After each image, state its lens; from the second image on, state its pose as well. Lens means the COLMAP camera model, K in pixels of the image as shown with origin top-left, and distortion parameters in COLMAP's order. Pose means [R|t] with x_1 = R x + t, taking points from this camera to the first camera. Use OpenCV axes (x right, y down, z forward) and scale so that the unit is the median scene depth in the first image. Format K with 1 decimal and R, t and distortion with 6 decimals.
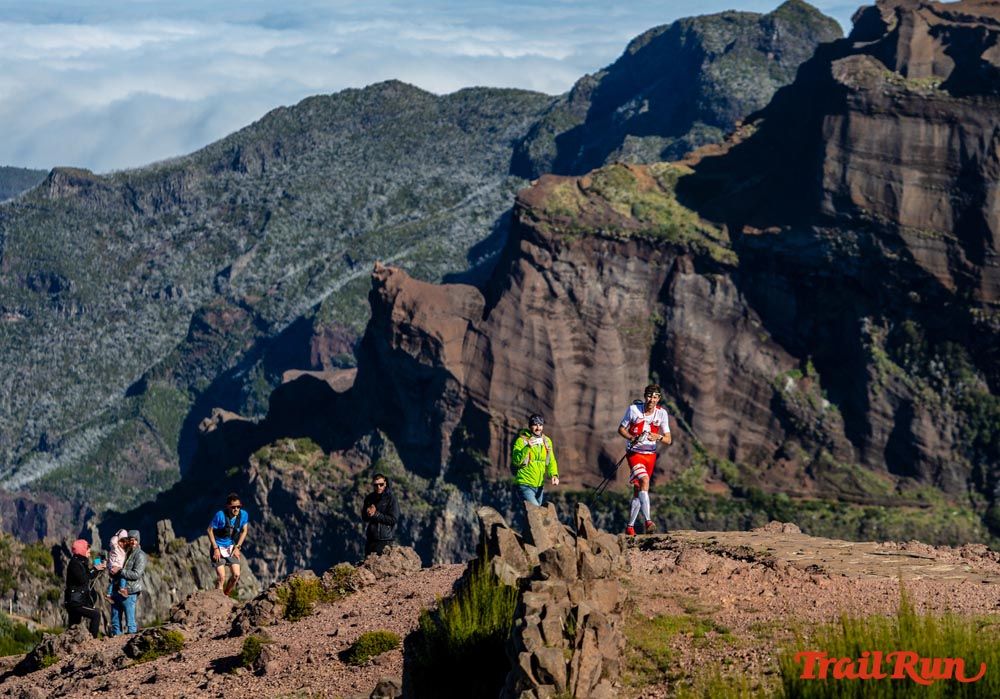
lens RADIAL K [[400.3, 0, 500.0], [0, 400.3, 351.3], [0, 0, 1]] dist [-0.000200, -0.000010]
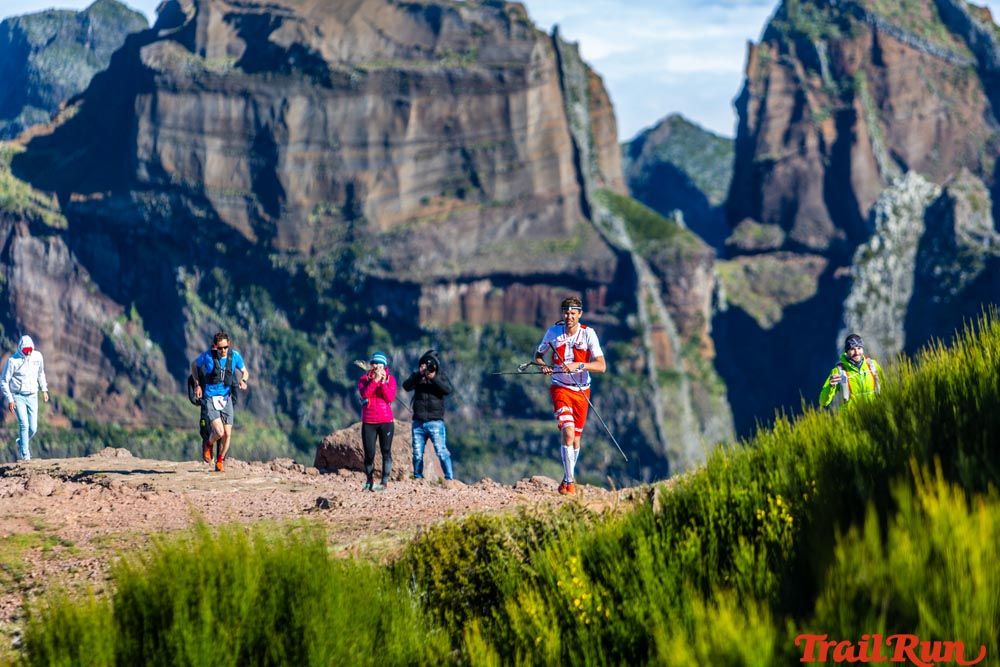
lens RADIAL K [[449.7, 0, 499.2], [0, 449.7, 329.5], [0, 0, 1]] dist [0.001054, -0.000417]
pose [[0.998804, -0.048858, 0.001686, 1.824873], [0.048860, 0.998805, -0.000946, 0.140186], [-0.001638, 0.001027, 0.999998, -0.302290]]
